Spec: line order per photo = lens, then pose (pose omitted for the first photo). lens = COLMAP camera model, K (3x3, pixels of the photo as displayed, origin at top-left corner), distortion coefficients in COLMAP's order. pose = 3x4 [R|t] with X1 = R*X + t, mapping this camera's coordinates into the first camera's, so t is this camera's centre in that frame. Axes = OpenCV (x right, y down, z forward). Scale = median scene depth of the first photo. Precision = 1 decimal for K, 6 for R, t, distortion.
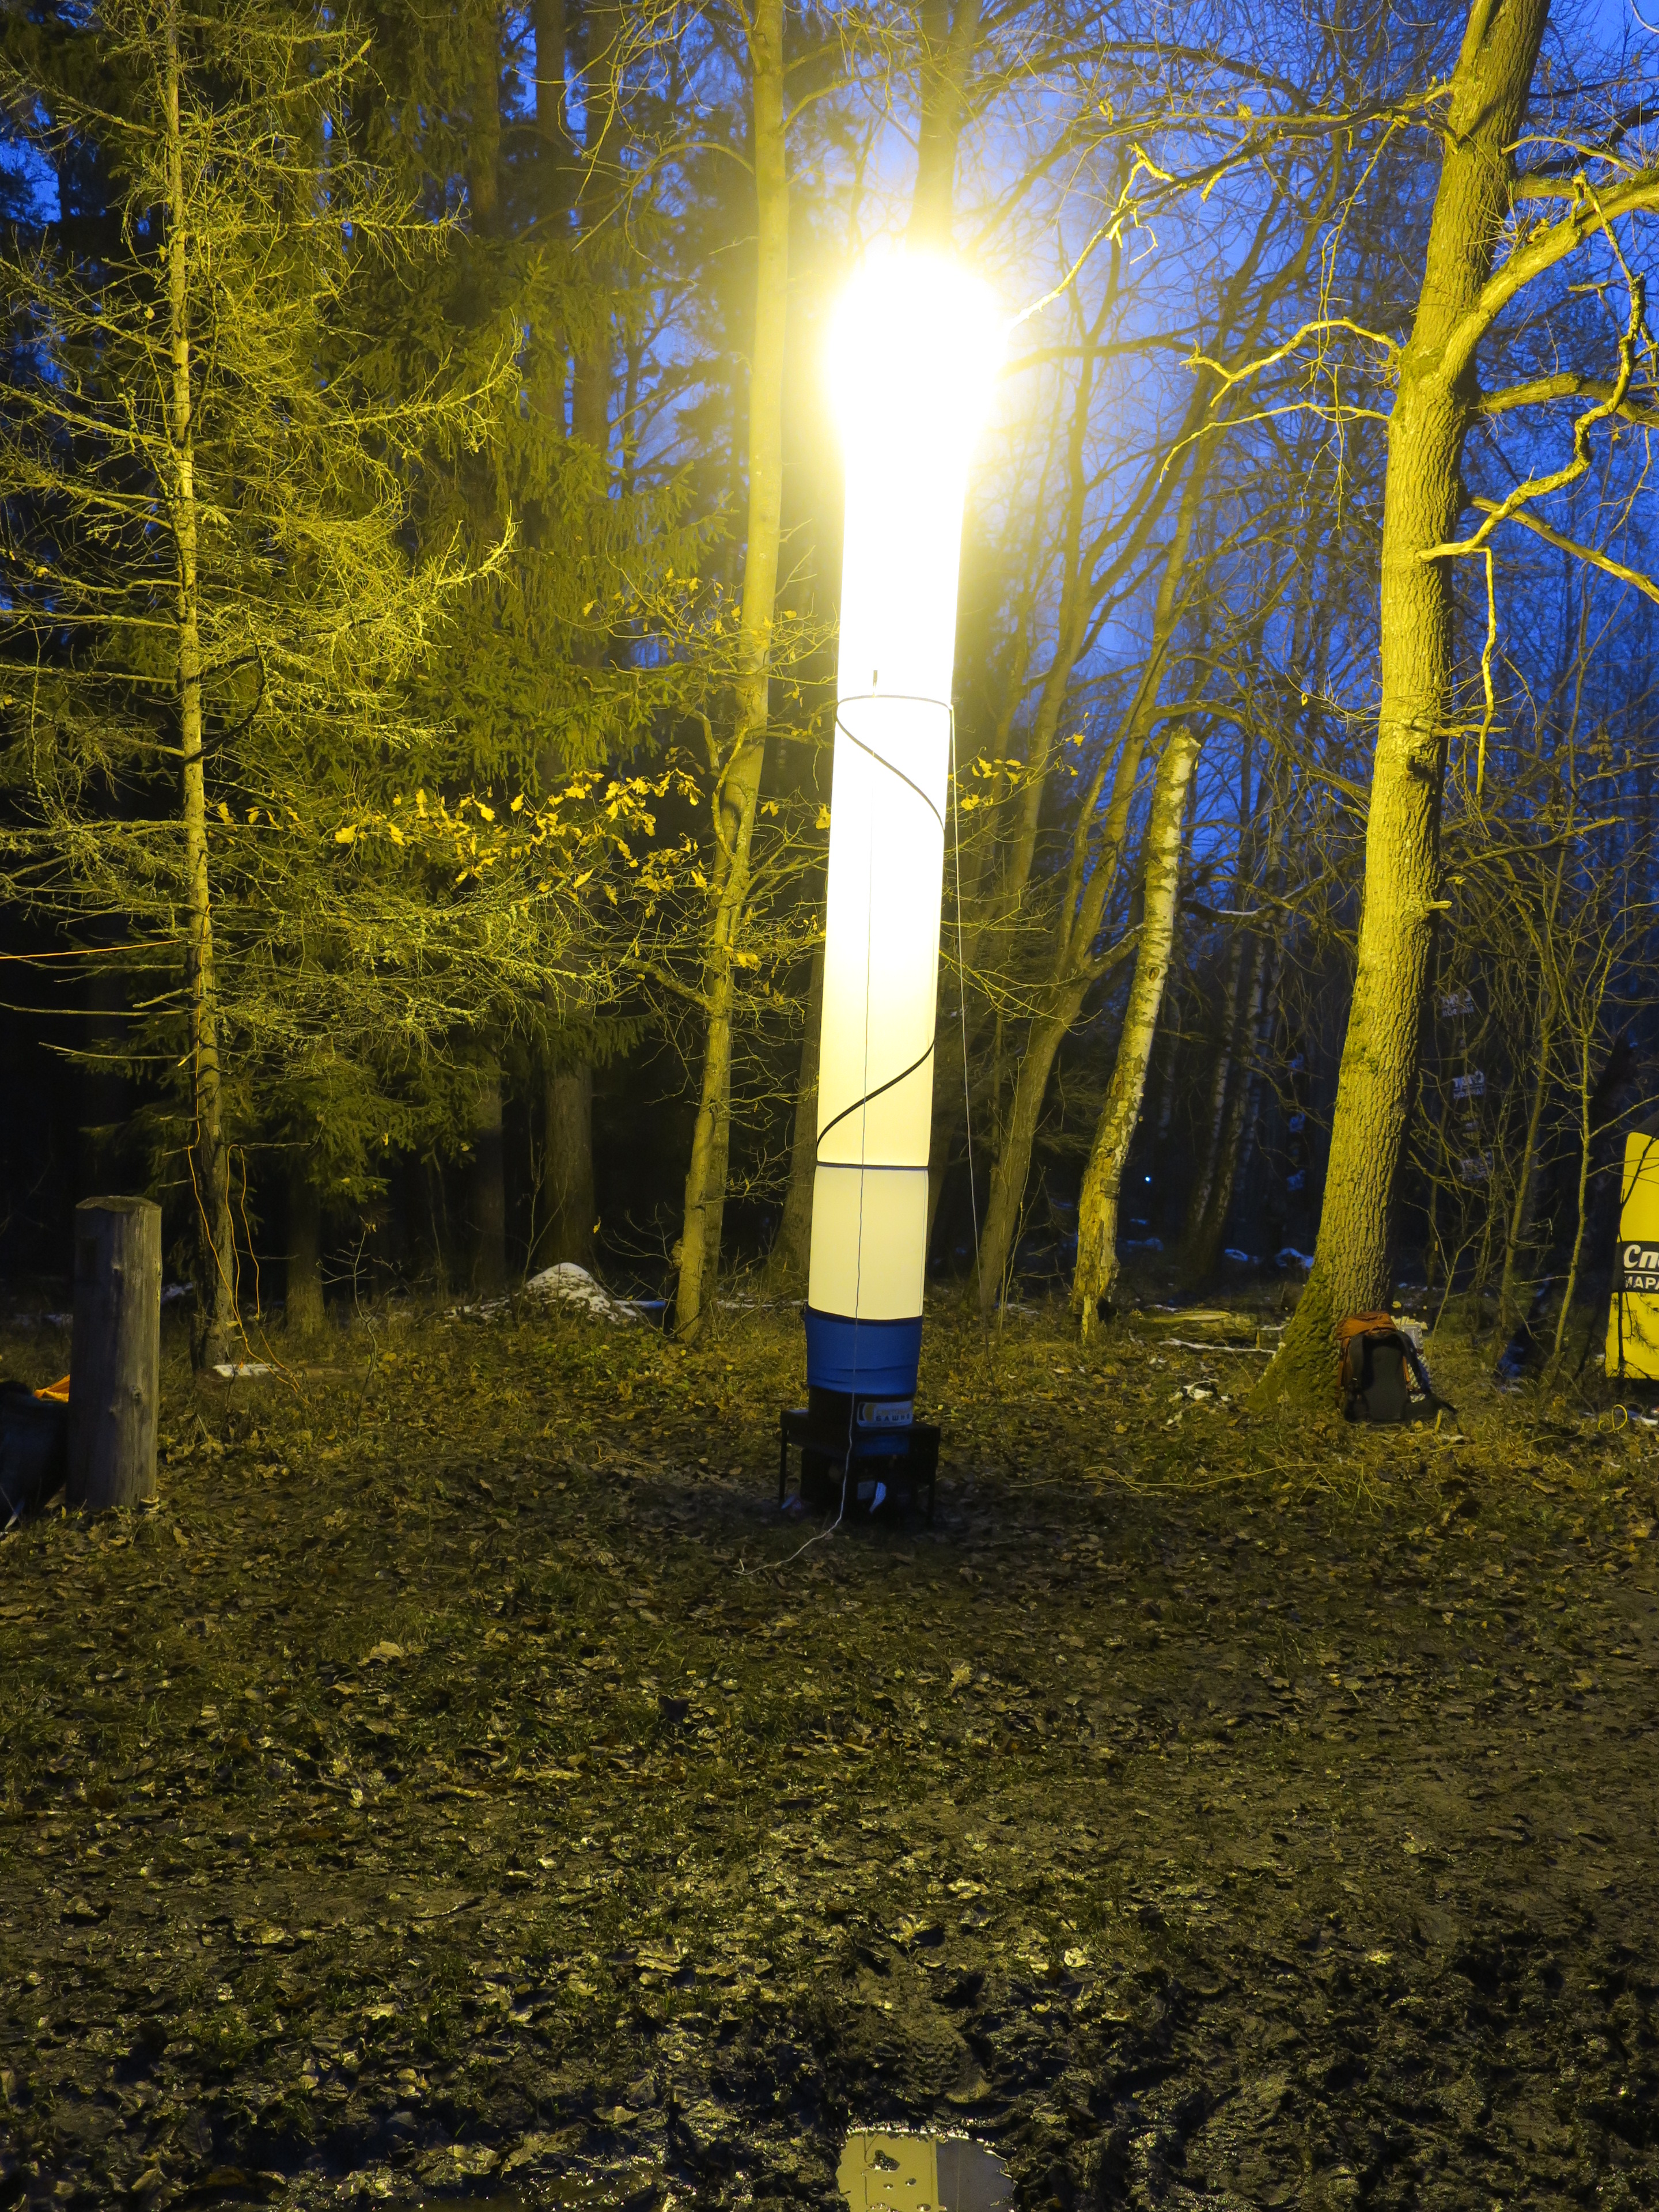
lens RADIAL K [[1961.4, 0, 829.5], [0, 1961.4, 1106.0], [0, 0, 1]] dist [-0.003187, 0.007643]
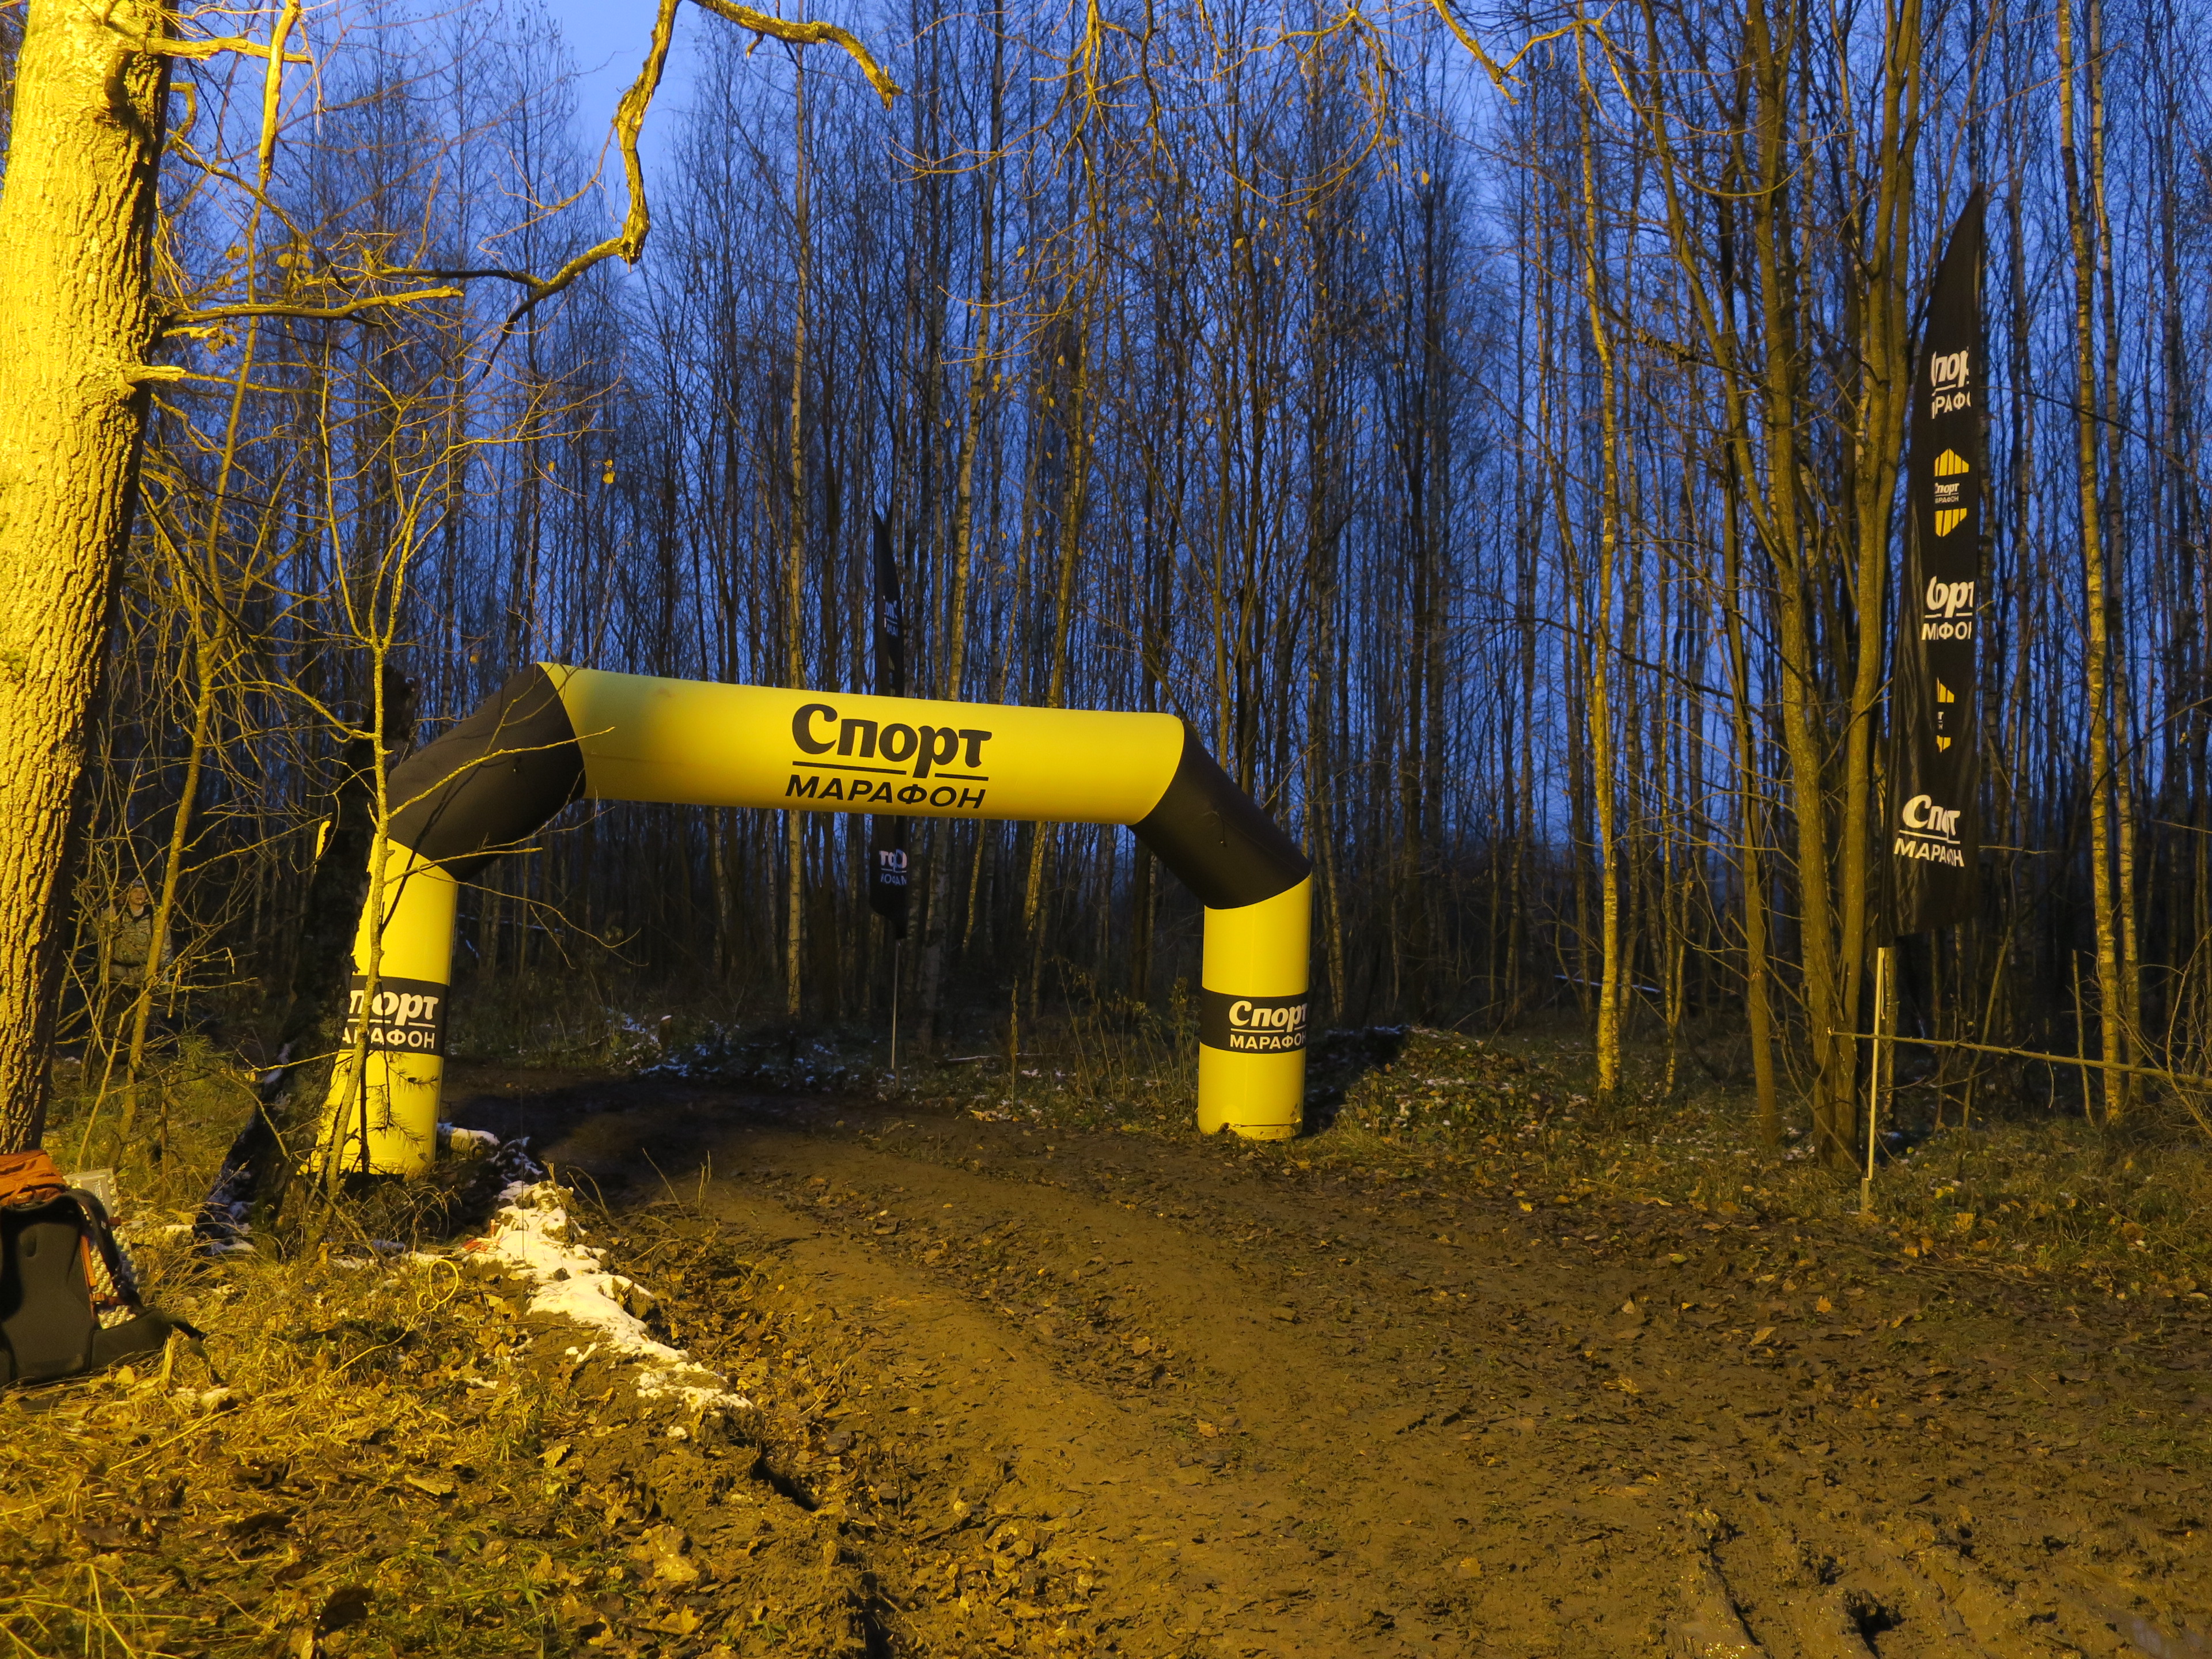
lens RADIAL K [[1961.4, 0, 1106.0], [0, 1961.4, 829.5], [0, 0, 1]] dist [-0.003187, 0.007643]
pose [[0.654879, 0.008435, 0.755686, 0.078622], [-0.012380, 0.999923, -0.000432, 0.018090], [-0.755632, -0.009073, 0.654933, 0.454034]]
